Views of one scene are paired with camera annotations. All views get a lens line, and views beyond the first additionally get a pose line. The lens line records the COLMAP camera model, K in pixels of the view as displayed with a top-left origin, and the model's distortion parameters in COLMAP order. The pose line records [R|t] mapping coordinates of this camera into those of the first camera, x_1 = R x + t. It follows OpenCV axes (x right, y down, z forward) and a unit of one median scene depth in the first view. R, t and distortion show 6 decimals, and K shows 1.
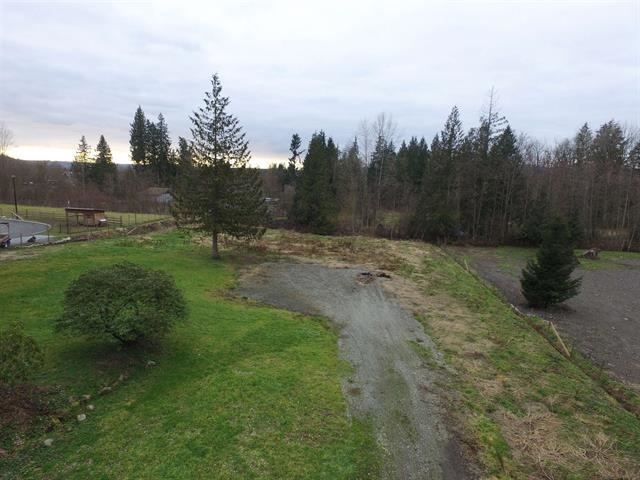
lens RADIAL K [[371.2, 0, 320.5], [0, 371.2, 240.0], [0, 0, 1]] dist [-0.011665, 0.010525]
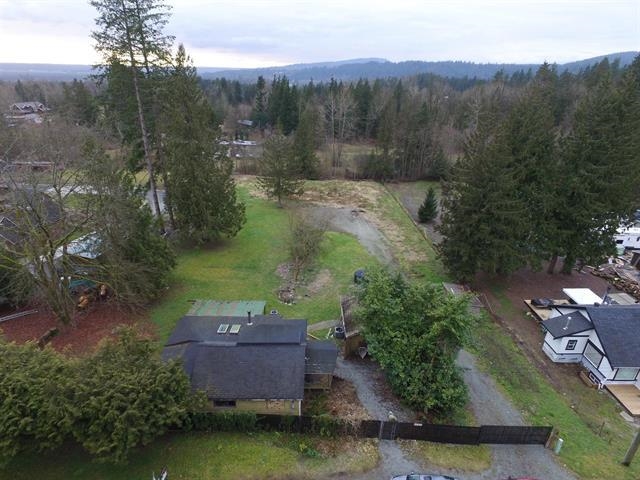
lens RADIAL K [[371.2, 0, 321.0], [0, 371.2, 241.8], [0, 0, 1]] dist [-0.011665, 0.010525]
pose [[0.984418, -0.086161, 0.153290, -0.543409], [0.044108, 0.964853, 0.259060, -0.400194], [-0.170223, -0.248262, 0.953619, -1.426893]]
